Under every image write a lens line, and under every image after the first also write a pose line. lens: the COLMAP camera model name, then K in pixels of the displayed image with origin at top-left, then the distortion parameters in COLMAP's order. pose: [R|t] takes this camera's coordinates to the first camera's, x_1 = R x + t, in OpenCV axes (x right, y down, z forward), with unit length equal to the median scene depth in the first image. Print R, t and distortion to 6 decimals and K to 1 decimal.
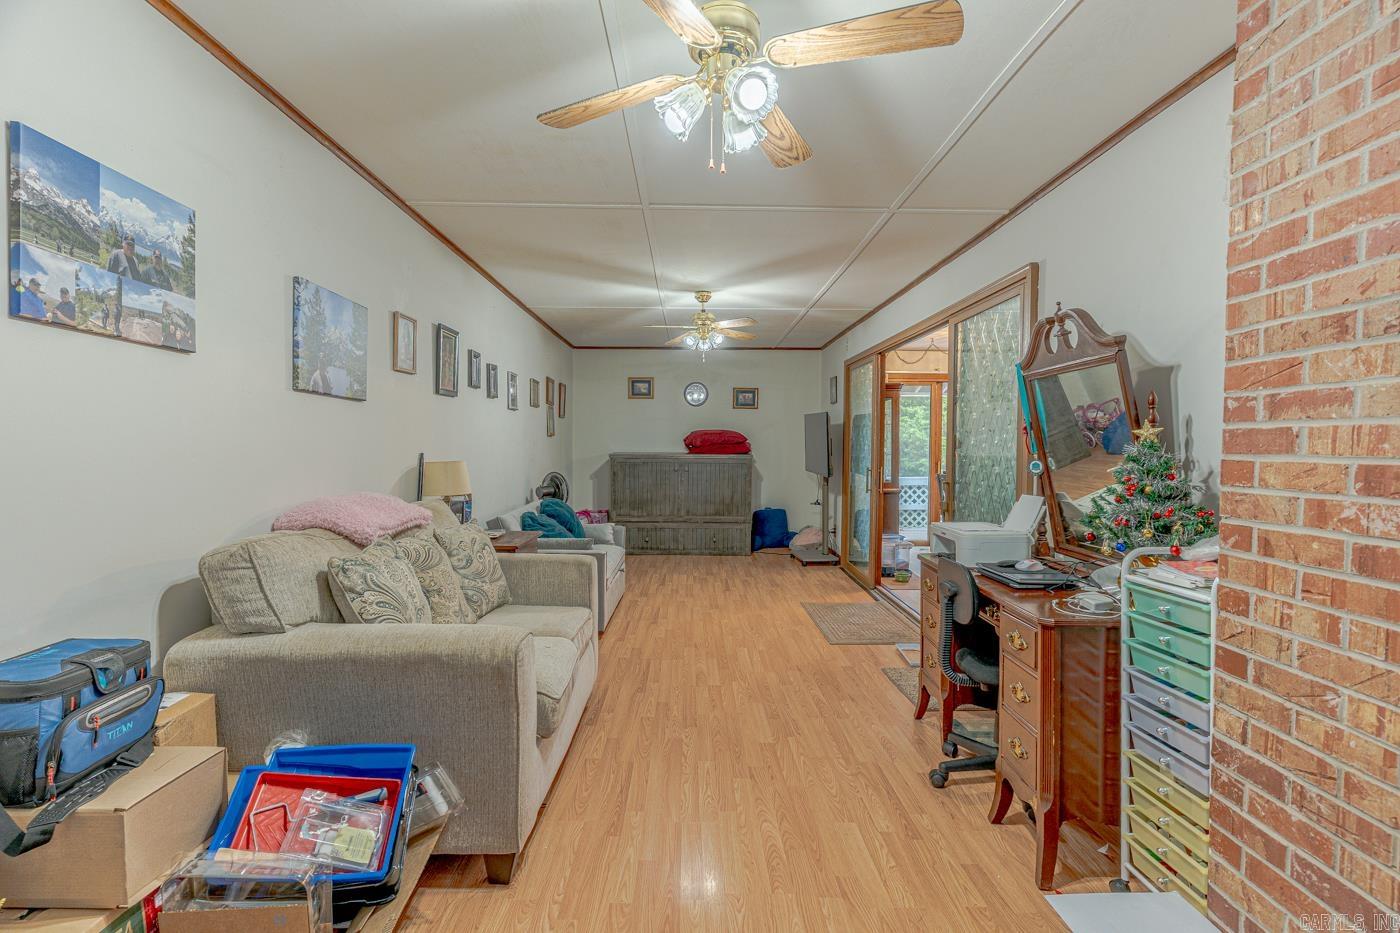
lens RADIAL K [[679.8, 0, 700.4], [0, 679.8, 458.6], [0, 0, 1]] dist [0.004499, 0.000493]
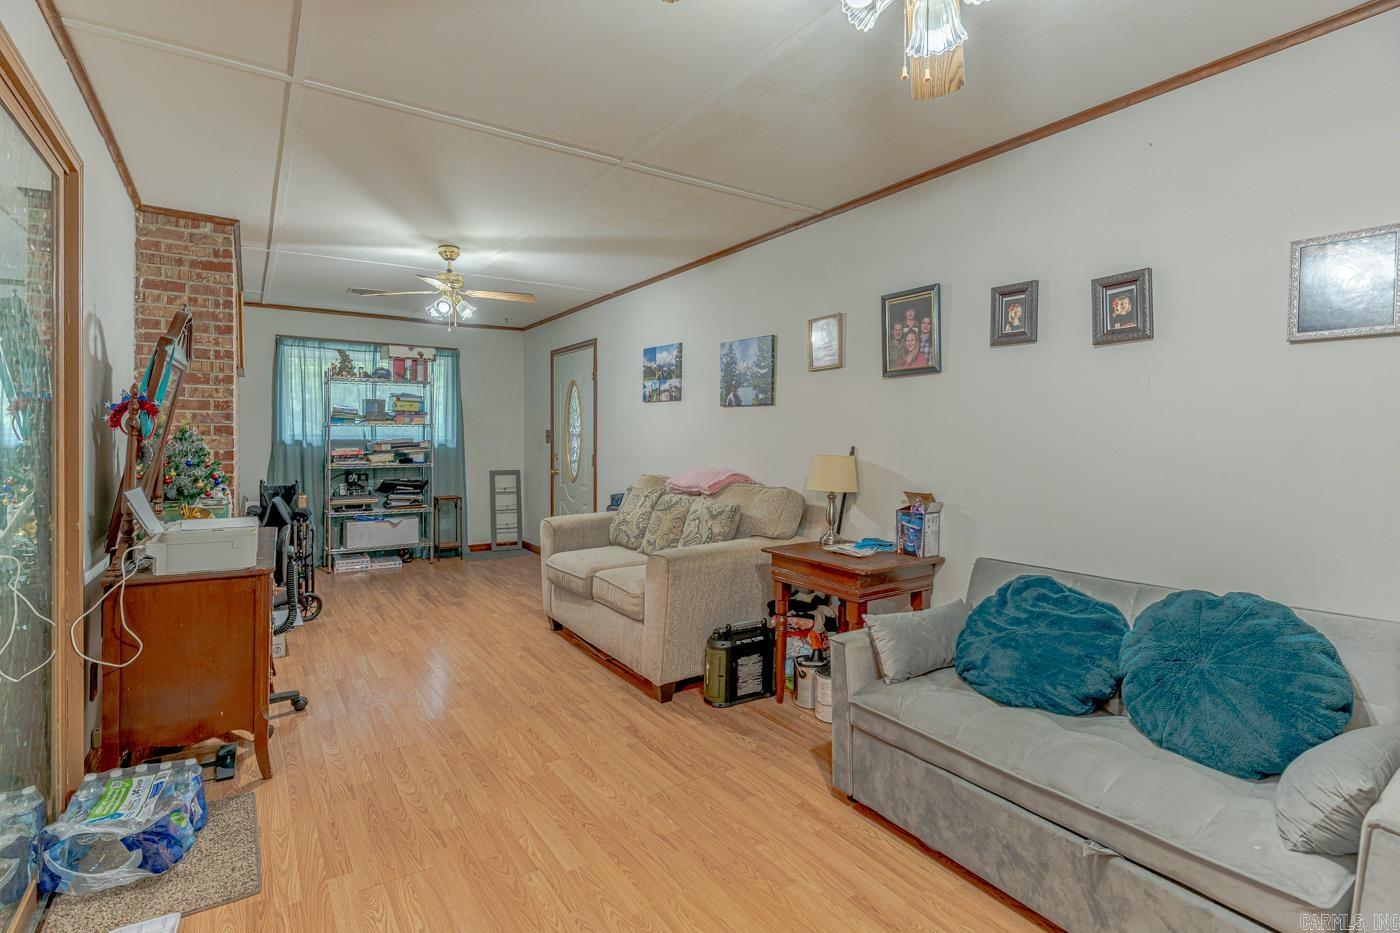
lens RADIAL K [[679.8, 0, 704.0], [0, 679.8, 429.3], [0, 0, 1]] dist [0.004499, 0.000493]
pose [[-0.835685, -0.011220, -0.549094, 0.579163], [-0.016616, 0.999850, 0.004857, -0.067028], [0.548958, 0.013183, -0.835746, 3.345553]]
